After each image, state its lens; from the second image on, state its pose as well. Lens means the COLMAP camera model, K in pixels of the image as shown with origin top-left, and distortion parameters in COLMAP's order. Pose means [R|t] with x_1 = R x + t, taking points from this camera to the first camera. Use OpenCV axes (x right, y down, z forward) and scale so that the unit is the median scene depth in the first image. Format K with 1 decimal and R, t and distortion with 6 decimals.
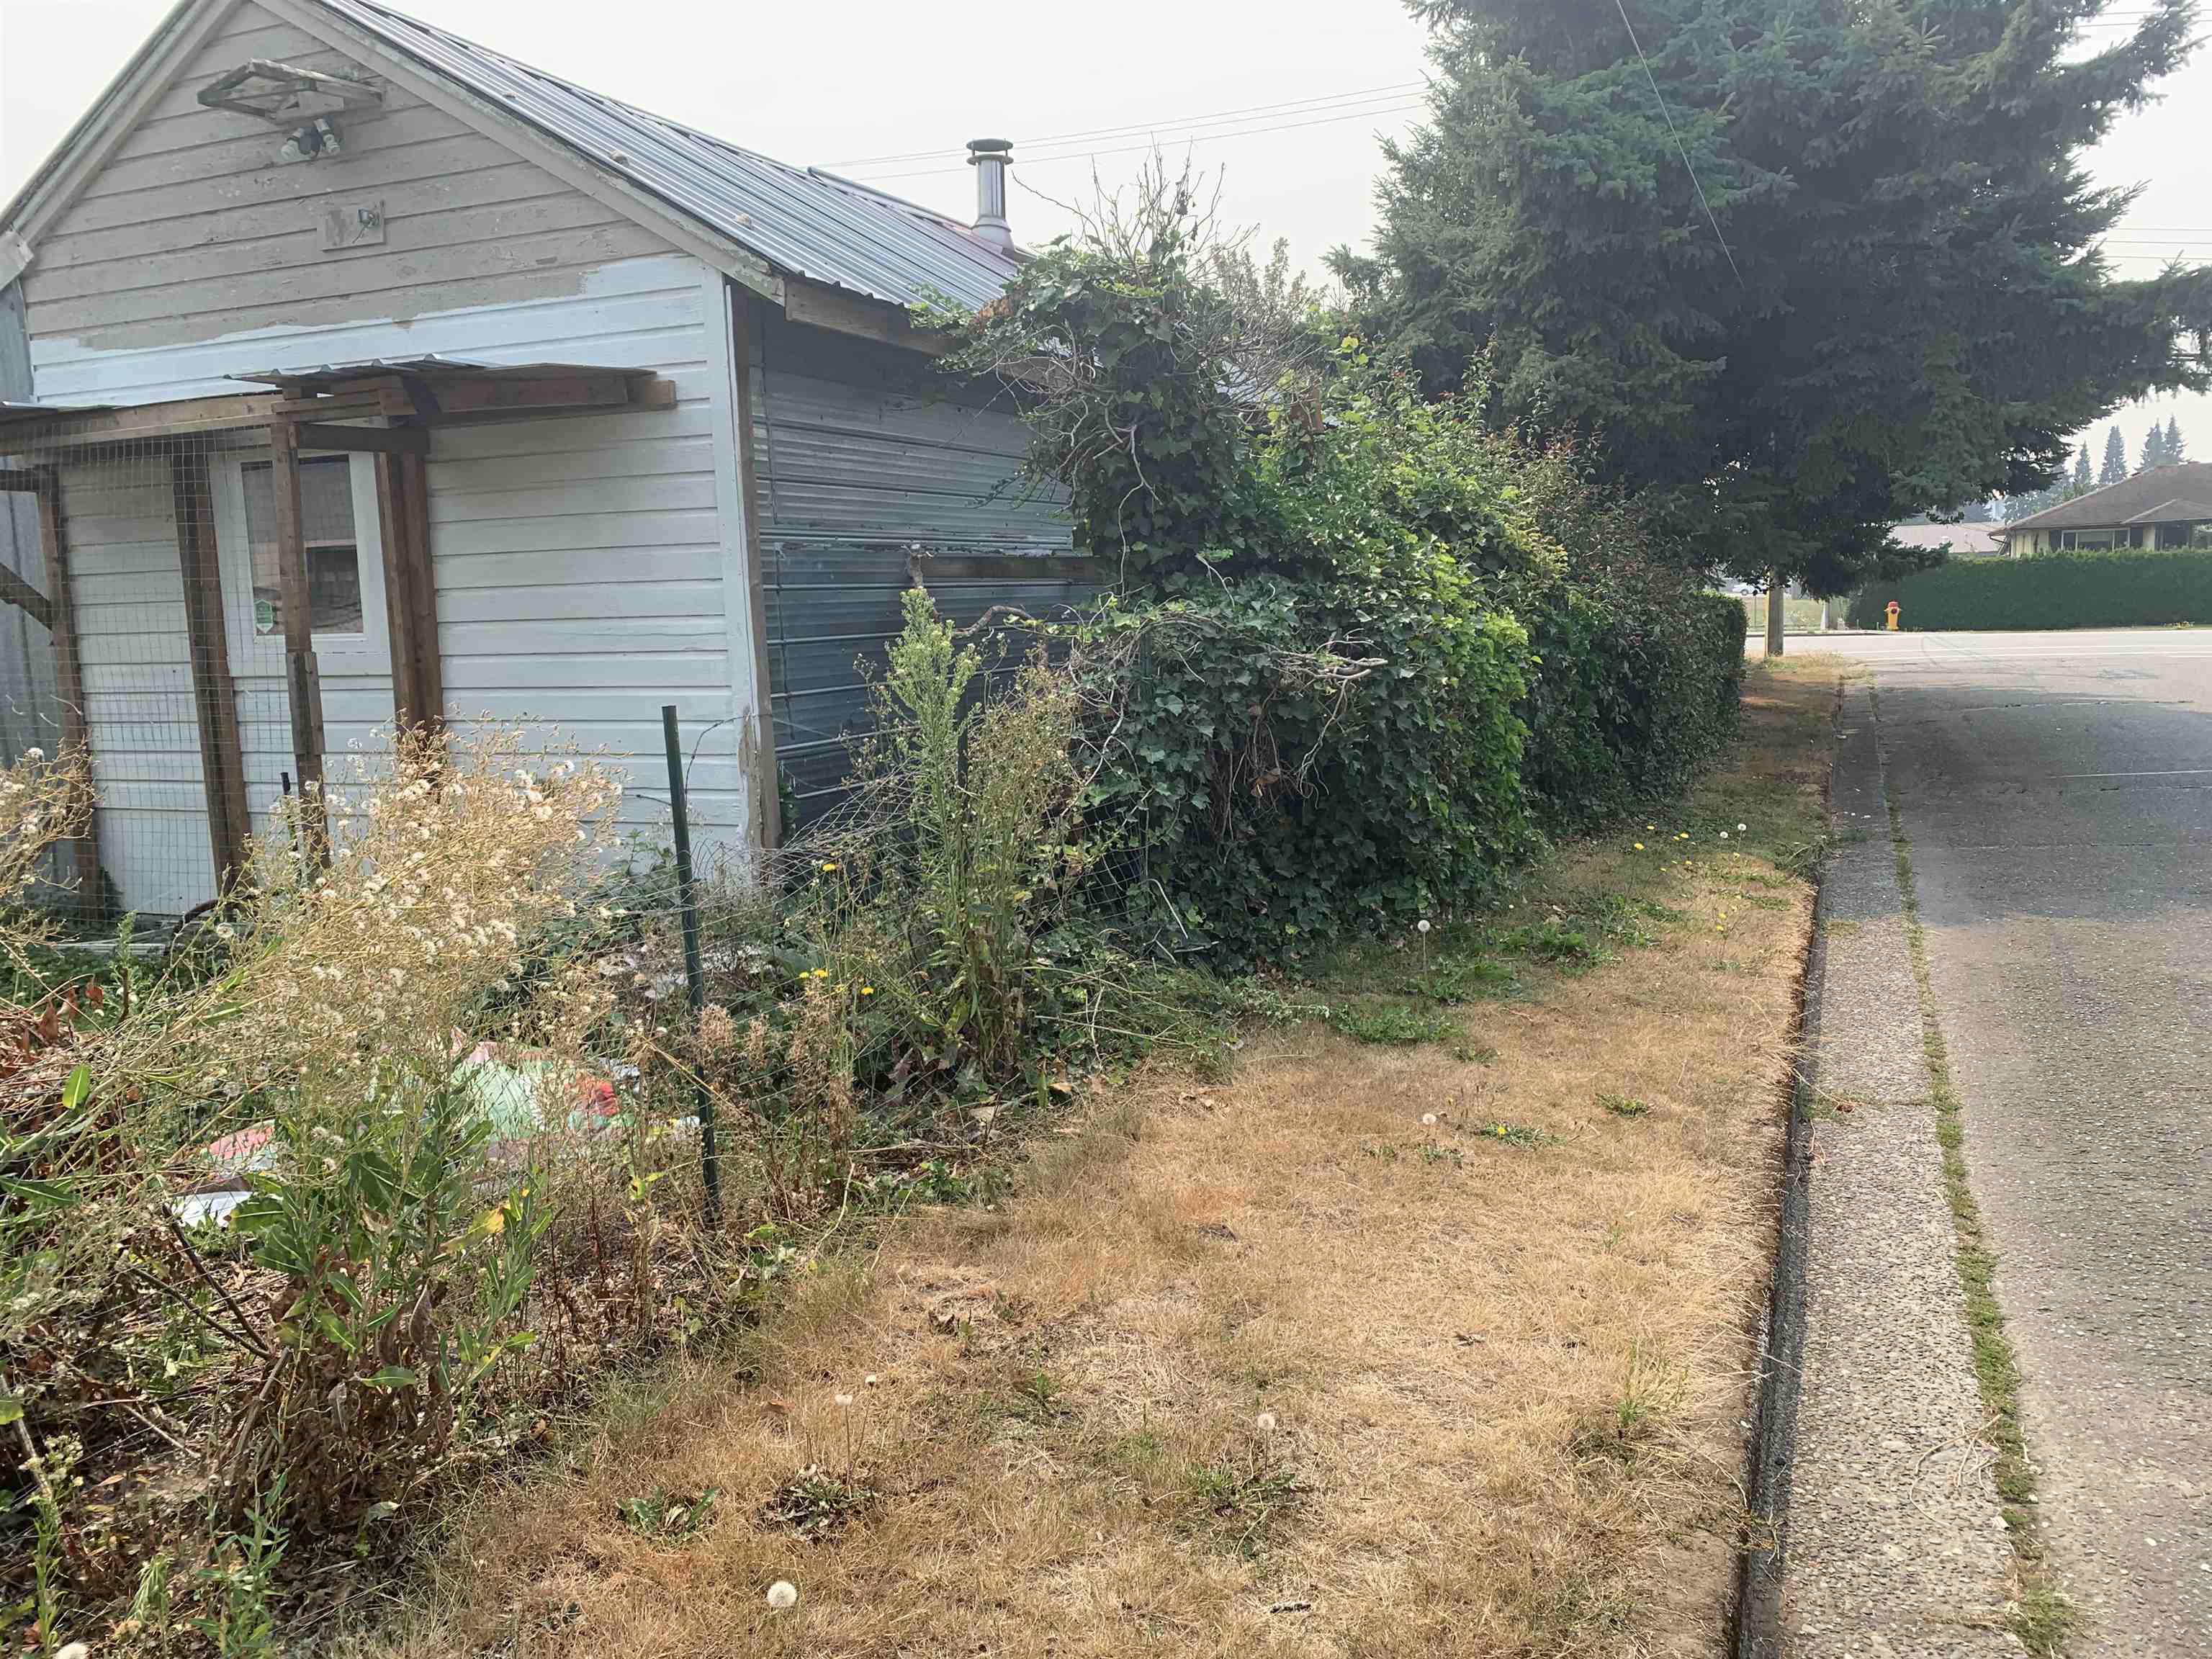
lens RADIAL K [[1674.8, 0, 1106.0], [0, 1674.8, 829.5], [0, 0, 1]] dist [0.008608, -0.012305]
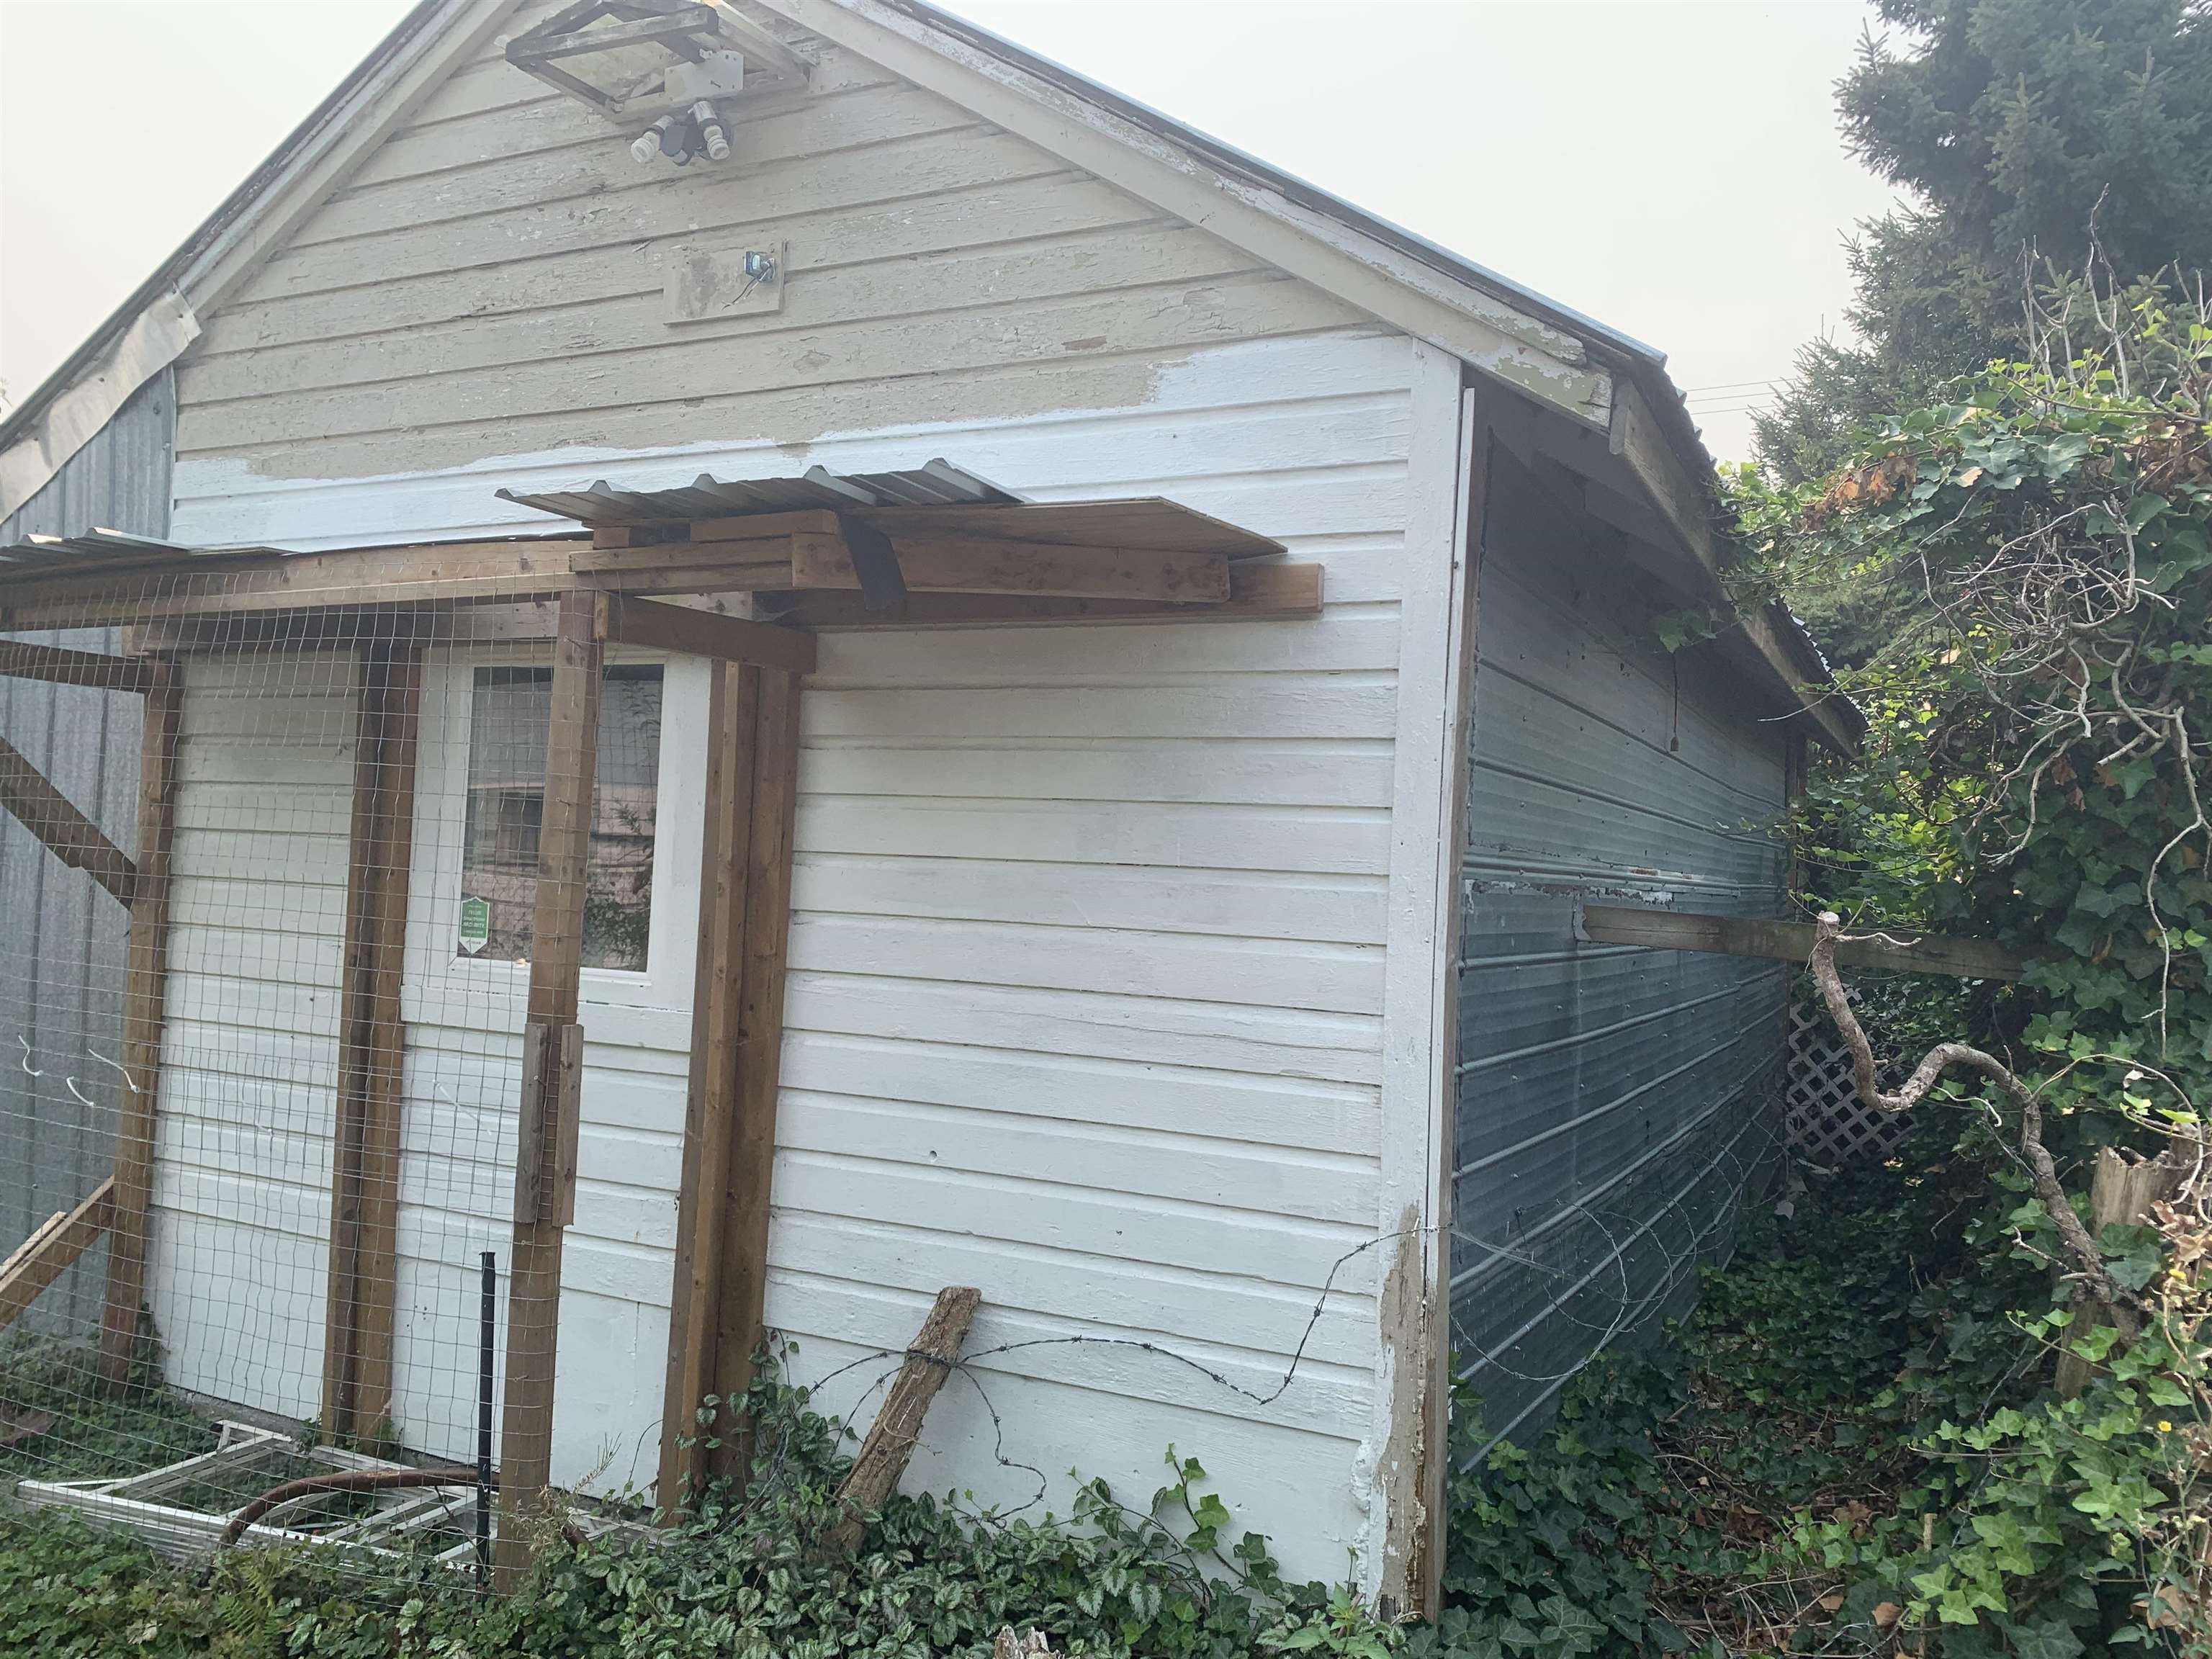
lens RADIAL K [[1689.9, 0, 1100.1], [0, 1689.9, 855.4], [0, 0, 1]] dist [0.035791, -0.069211]
pose [[0.994501, 0.076820, -0.071178, -0.260331], [-0.086844, 0.984783, -0.150535, -0.086257], [0.058531, 0.155888, 0.986039, 0.452698]]
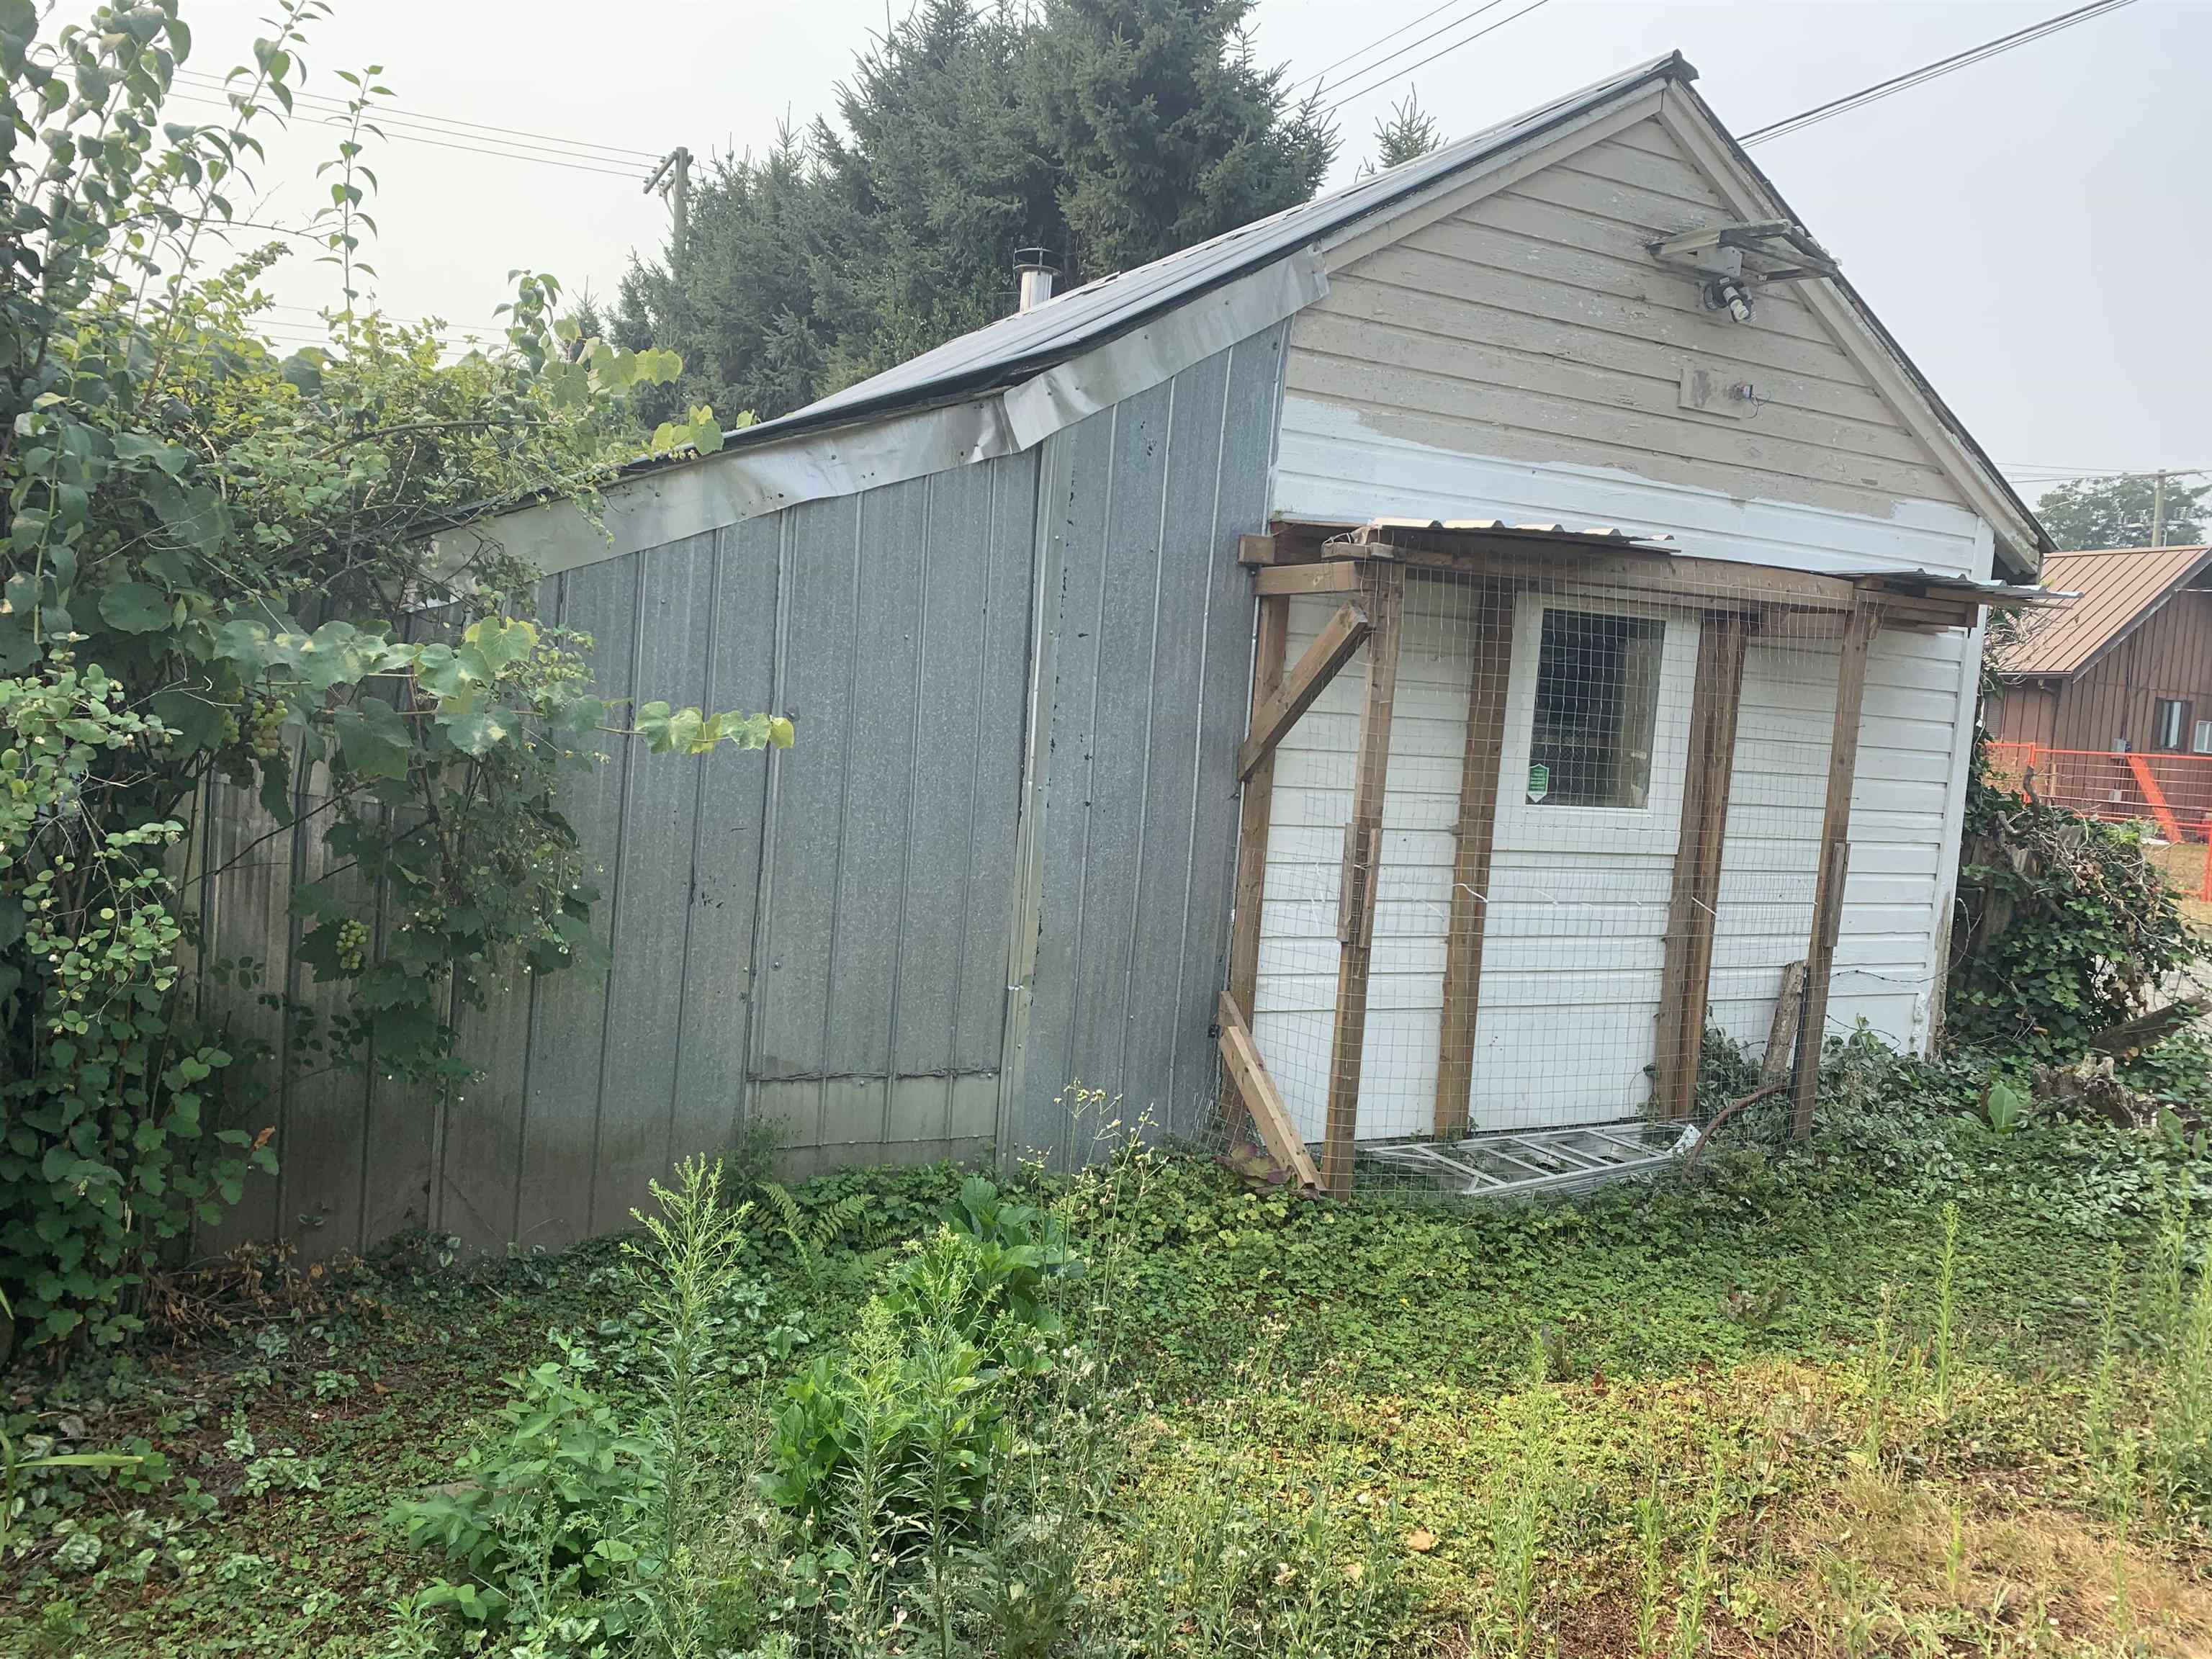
lens RADIAL K [[1689.9, 0, 1100.1], [0, 1689.9, 855.4], [0, 0, 1]] dist [0.035791, -0.069211]
pose [[0.636003, 0.004398, 0.771674, -1.409763], [0.024148, 0.999381, -0.025598, -0.076941], [-0.771309, 0.034915, 0.635503, 0.655185]]
